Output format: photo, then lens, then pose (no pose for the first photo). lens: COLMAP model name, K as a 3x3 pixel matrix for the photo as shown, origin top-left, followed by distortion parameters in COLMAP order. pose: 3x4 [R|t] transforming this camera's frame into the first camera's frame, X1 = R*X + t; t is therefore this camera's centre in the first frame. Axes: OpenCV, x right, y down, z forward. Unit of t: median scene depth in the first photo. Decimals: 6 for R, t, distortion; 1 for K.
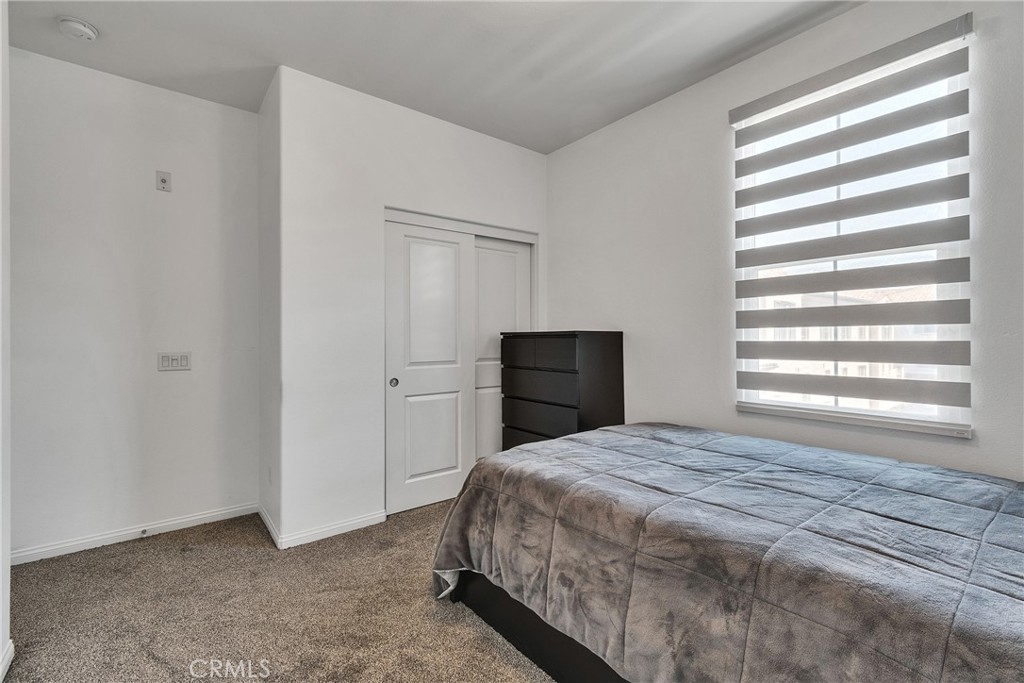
lens RADIAL K [[450.2, 0, 514.9], [0, 450.2, 338.9], [0, 0, 1]] dist [-0.001295, -0.000037]
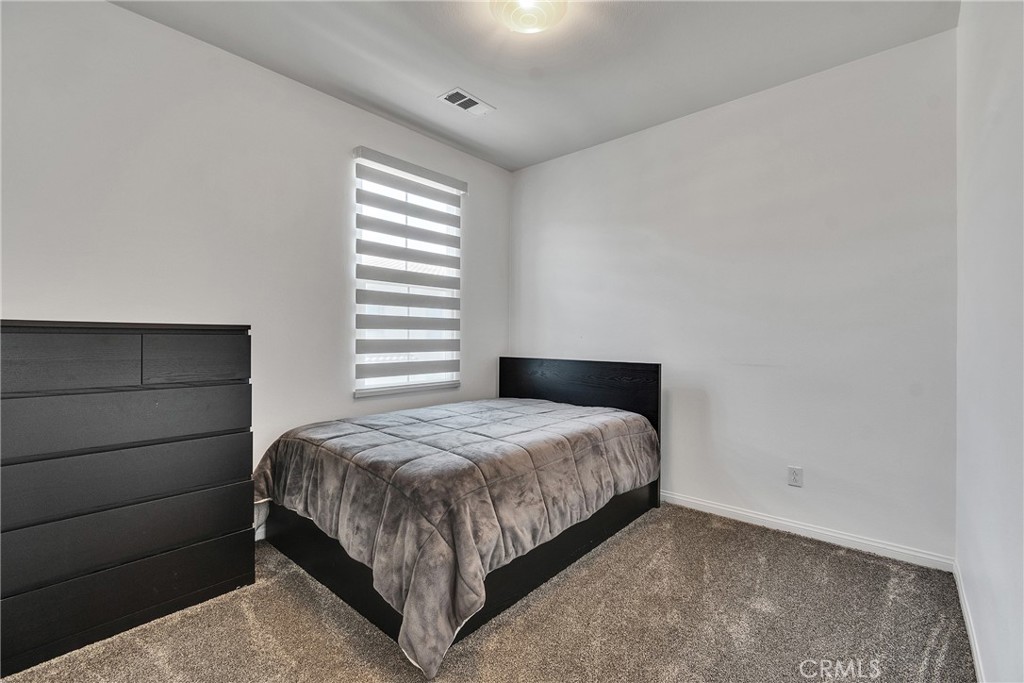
lens RADIAL K [[450.2, 0, 515.0], [0, 450.2, 341.7], [0, 0, 1]] dist [-0.001295, -0.000037]
pose [[-0.177245, 0.000531, 0.984167, -0.858386], [0.002337, 0.999997, -0.000119, 0.014369], [-0.984164, 0.002279, -0.177246, 0.905196]]
